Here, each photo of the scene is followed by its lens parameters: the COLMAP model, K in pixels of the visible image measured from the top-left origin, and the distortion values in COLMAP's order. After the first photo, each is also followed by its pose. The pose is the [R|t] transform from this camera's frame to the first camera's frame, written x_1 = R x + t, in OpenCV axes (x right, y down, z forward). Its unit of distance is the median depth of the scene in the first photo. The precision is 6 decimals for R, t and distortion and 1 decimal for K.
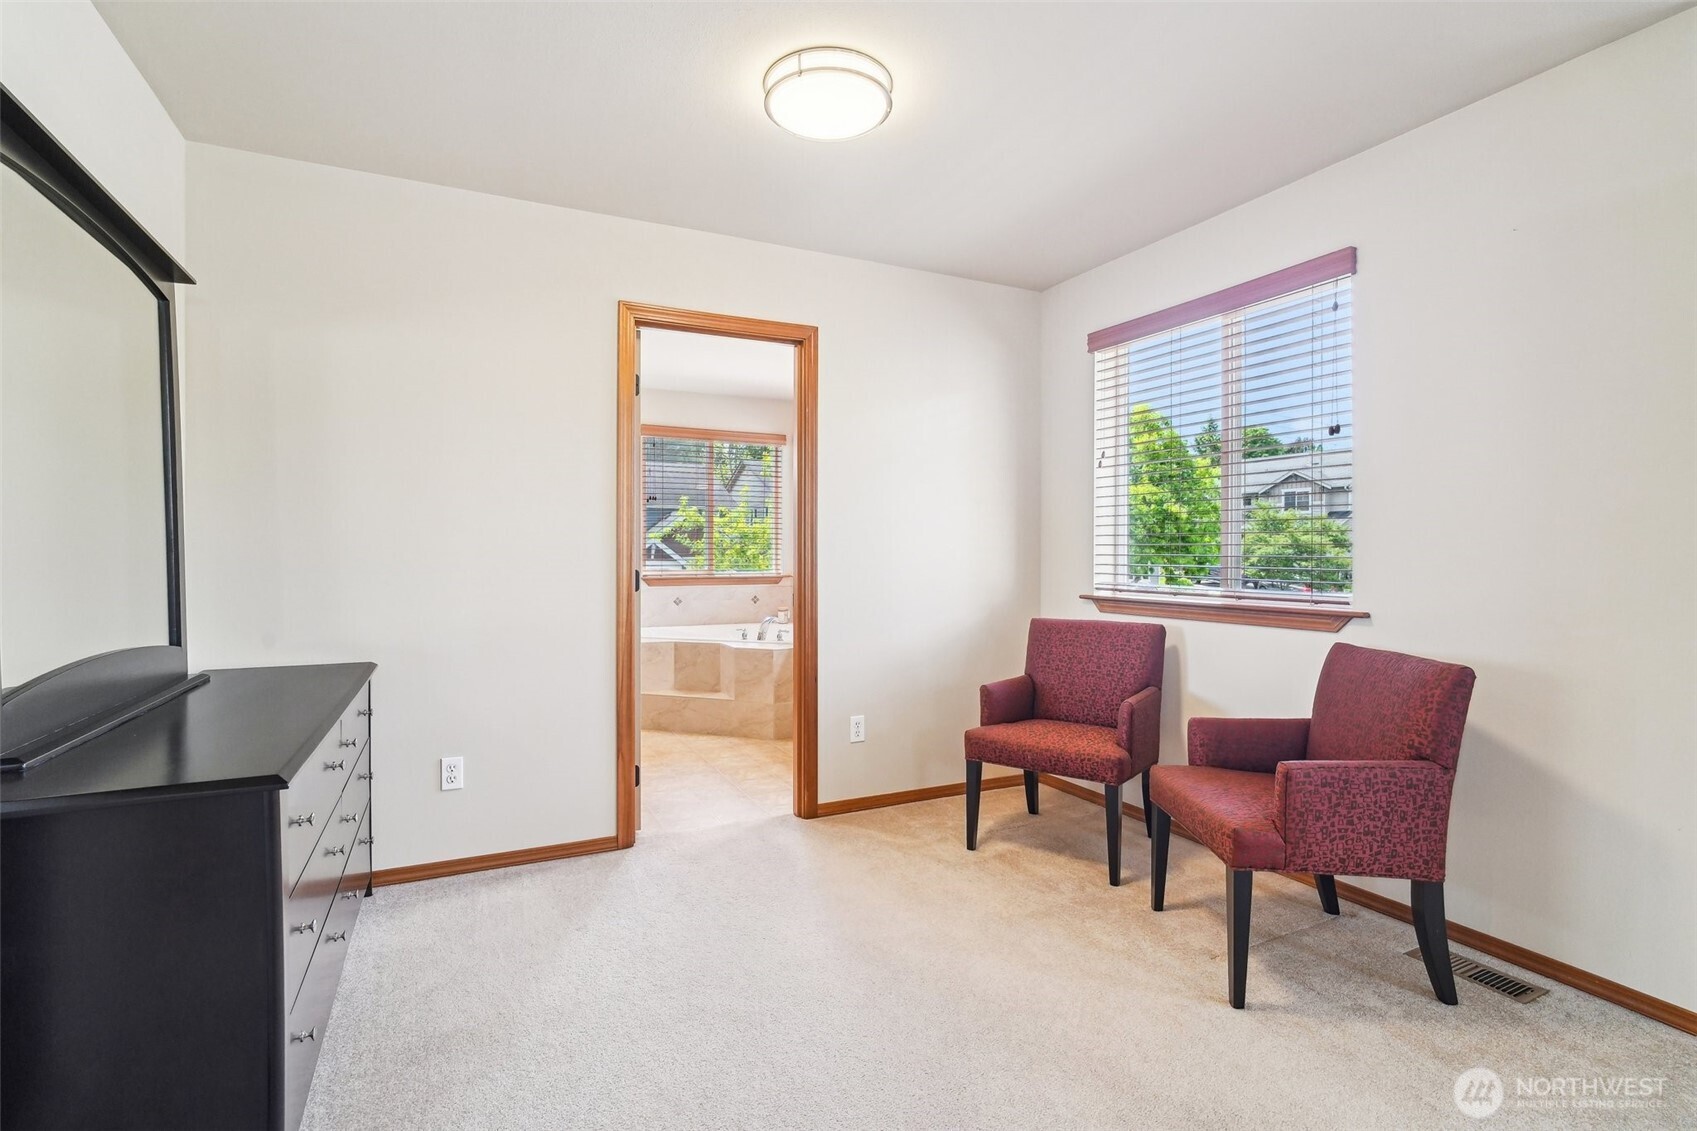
lens RADIAL K [[816.7, 0, 848.9], [0, 816.7, 548.6], [0, 0, 1]] dist [-0.012961, 0.000422]
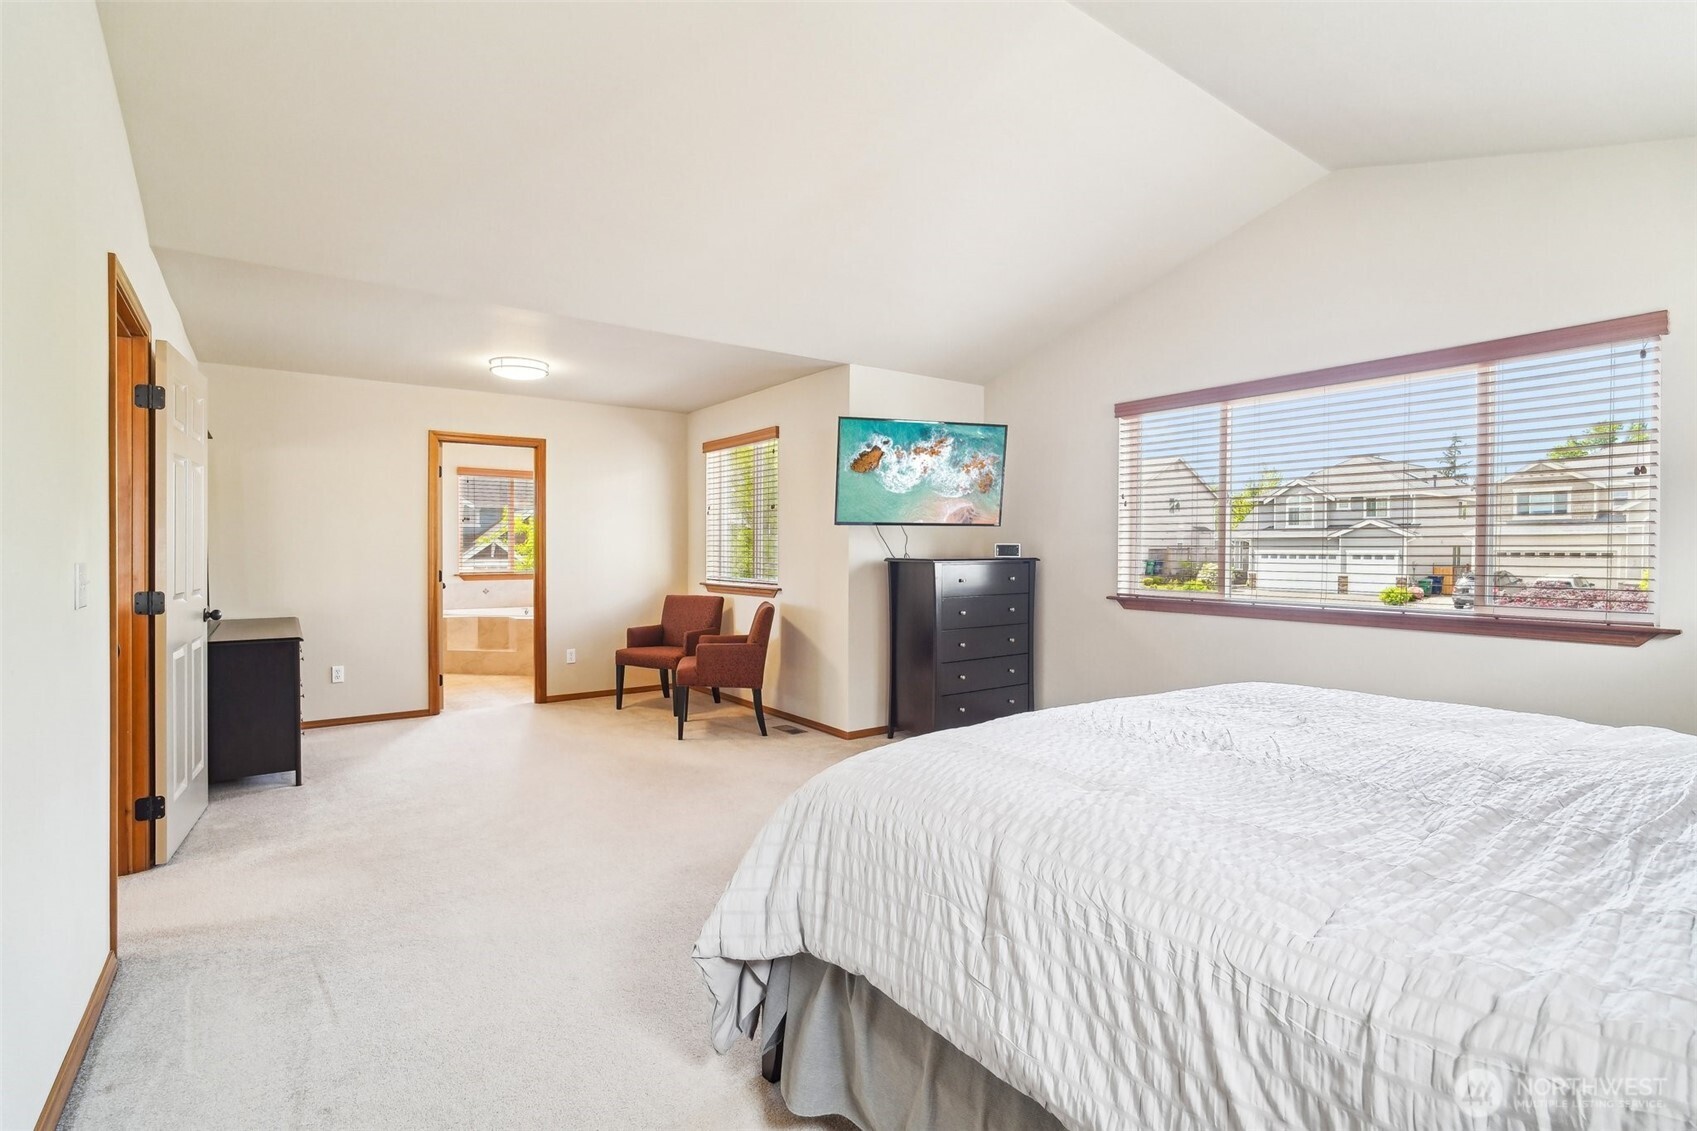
lens RADIAL K [[796.2, 0, 858.9], [0, 796.2, 555.5], [0, 0, 1]] dist [-0.012546, -0.000135]
pose [[0.981974, -0.000142, 0.189015, 0.315107], [-0.001881, 0.999943, 0.010523, -0.026584], [-0.189006, -0.010689, 0.981918, -0.902656]]
